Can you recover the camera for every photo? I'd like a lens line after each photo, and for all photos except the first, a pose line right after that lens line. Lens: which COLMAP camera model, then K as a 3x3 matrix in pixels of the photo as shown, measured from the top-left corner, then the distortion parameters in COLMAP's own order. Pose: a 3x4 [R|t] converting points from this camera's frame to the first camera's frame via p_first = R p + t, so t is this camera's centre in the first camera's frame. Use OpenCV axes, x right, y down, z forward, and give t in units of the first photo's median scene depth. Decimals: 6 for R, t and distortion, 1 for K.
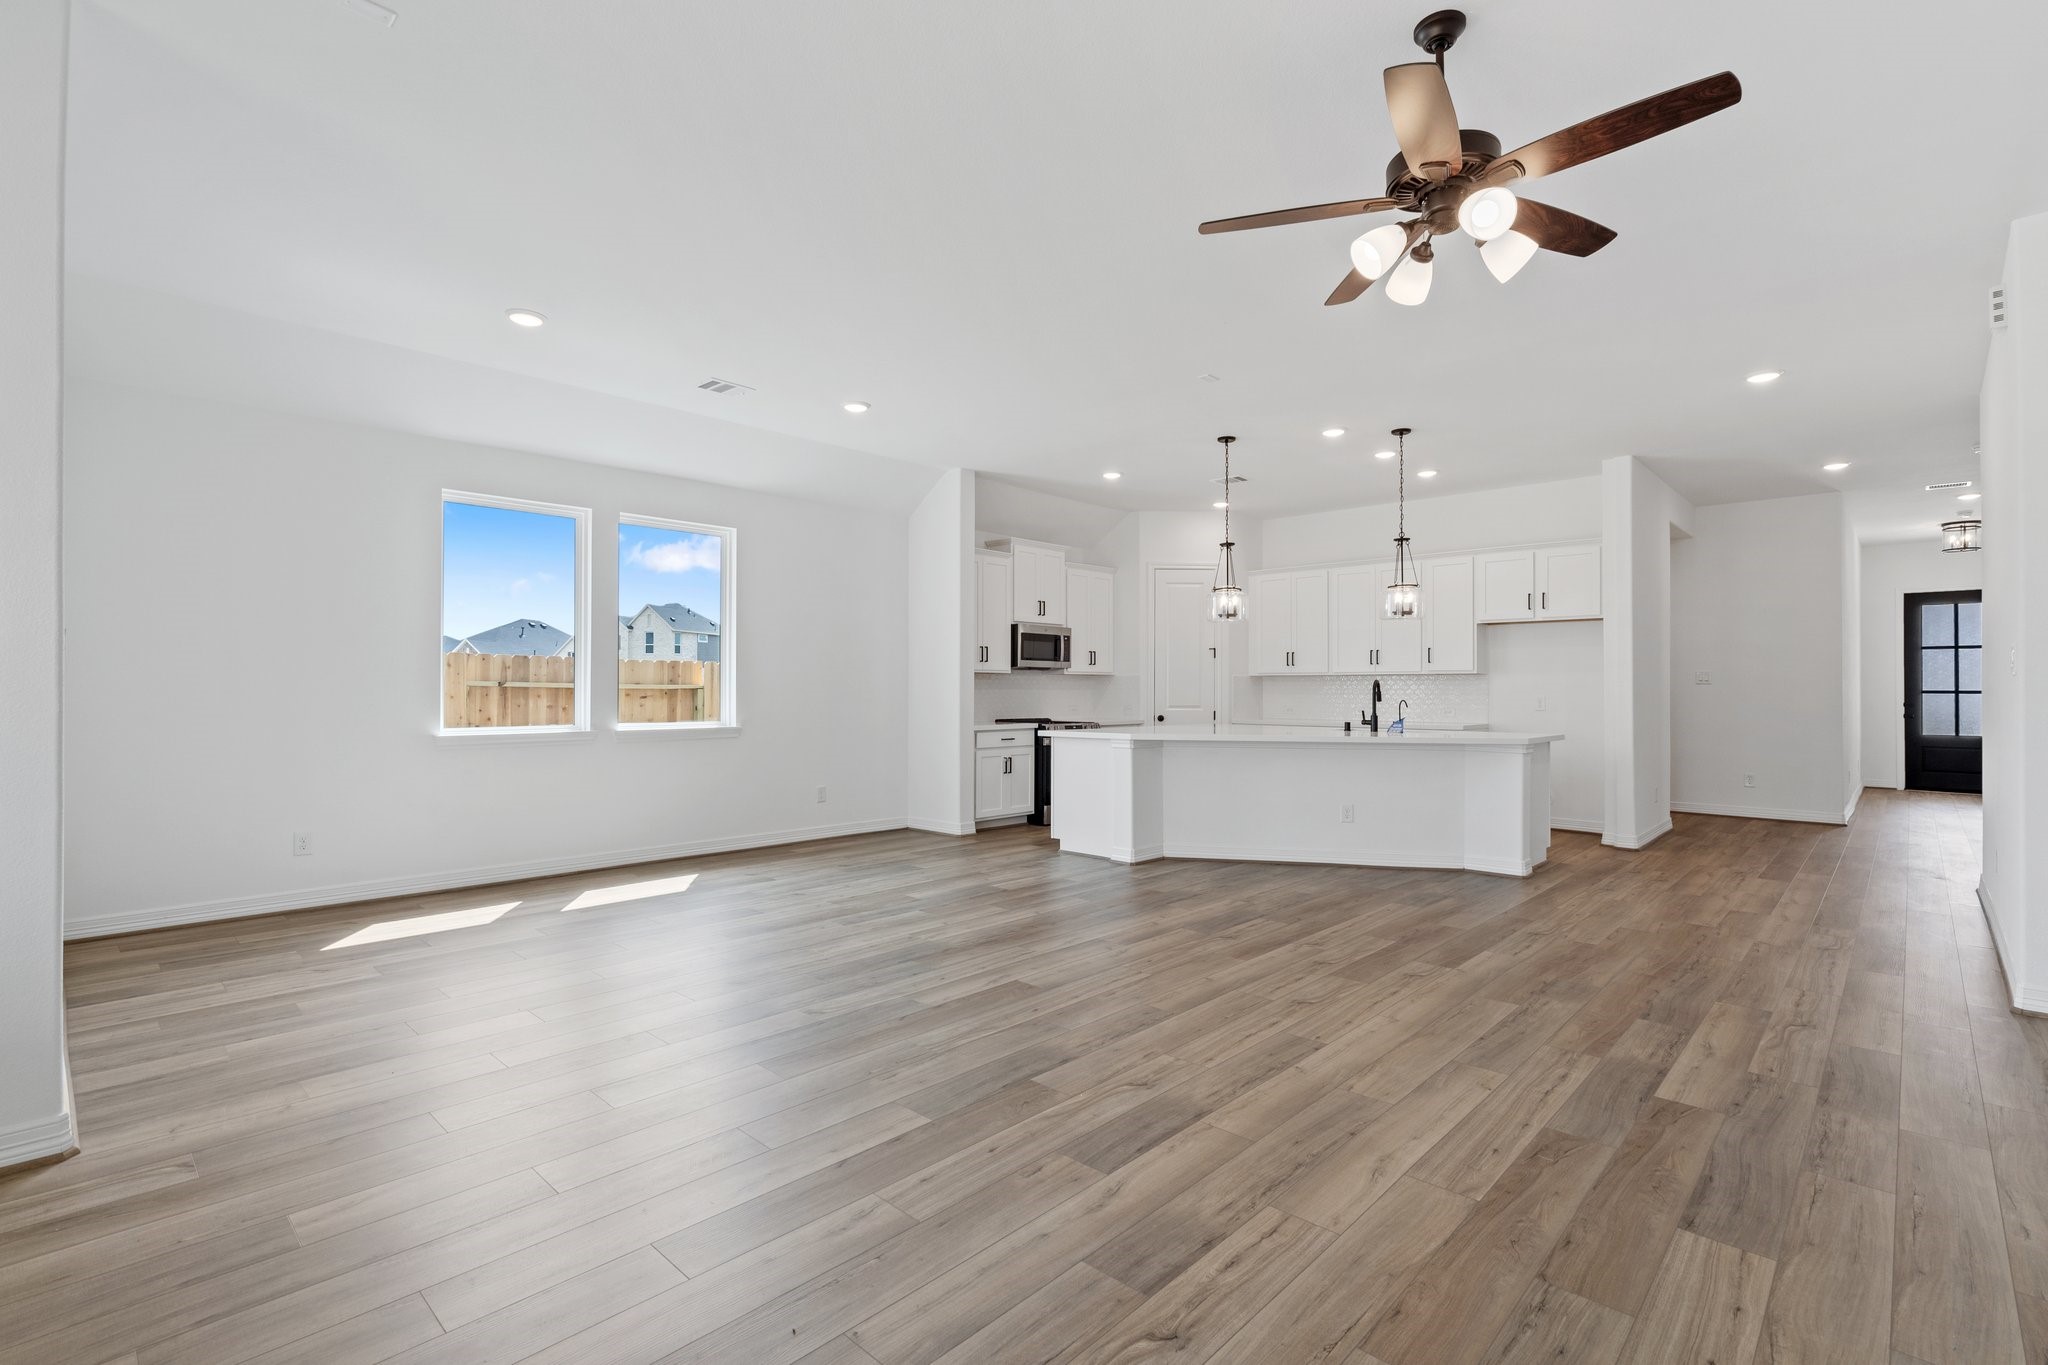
lens RADIAL K [[950.7, 0, 1029.1], [0, 950.7, 688.7], [0, 0, 1]] dist [-0.001833, -0.000130]
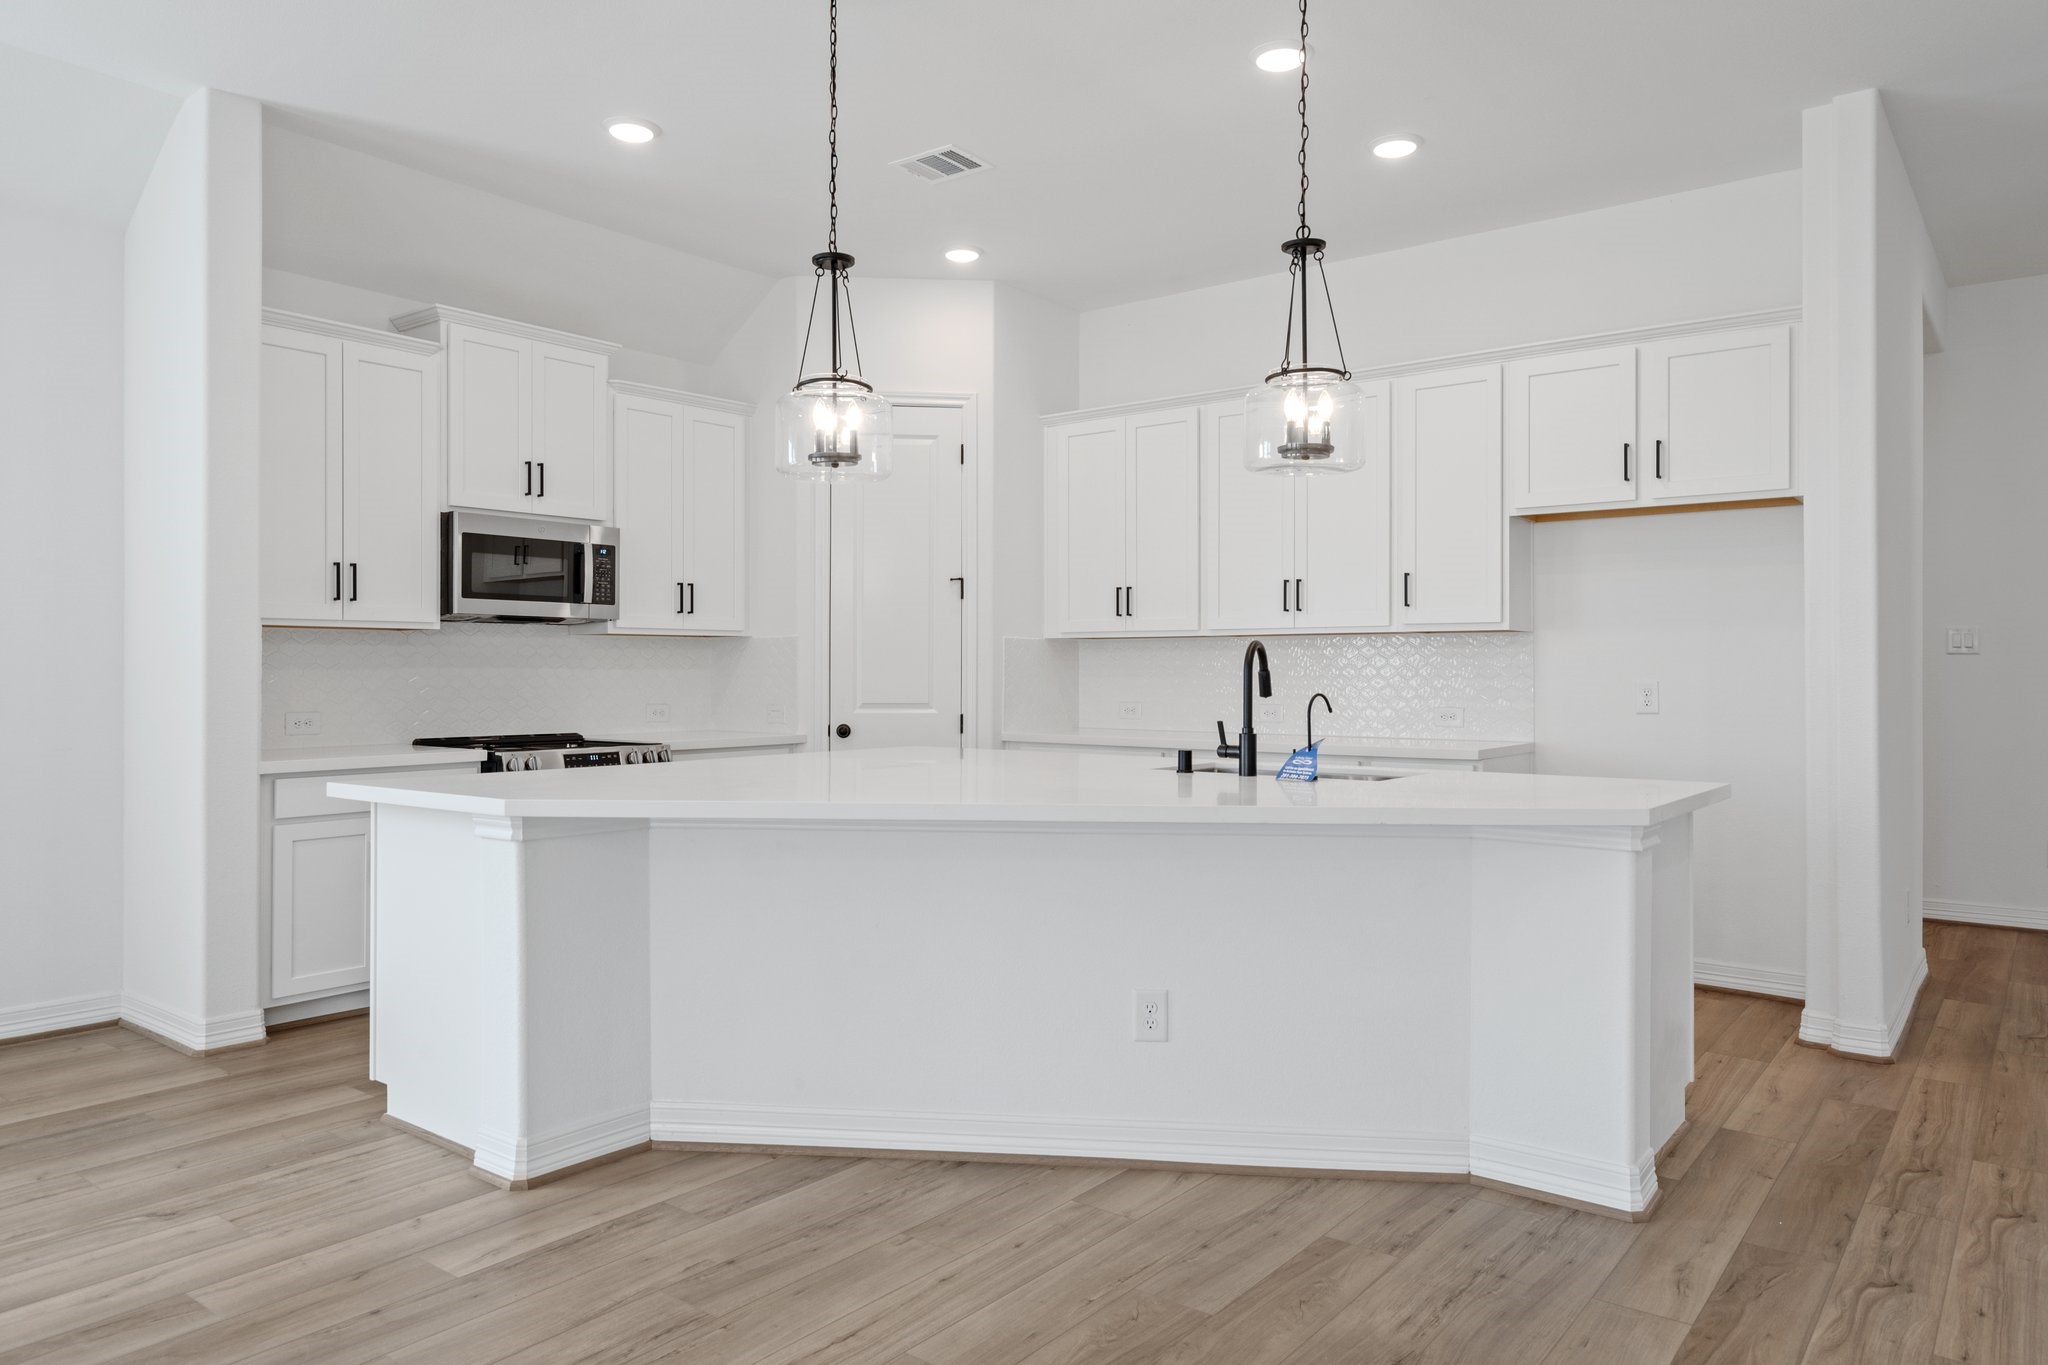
lens RADIAL K [[1333.1, 0, 1024.0], [0, 1333.1, 682.5], [0, 0, 1]] dist [0.005754, 0.001932]
pose [[0.996028, -0.003596, 0.088967, 0.213335], [0.002678, 0.999942, 0.010434, 0.001813], [-0.089000, -0.010154, 0.995980, 0.448598]]
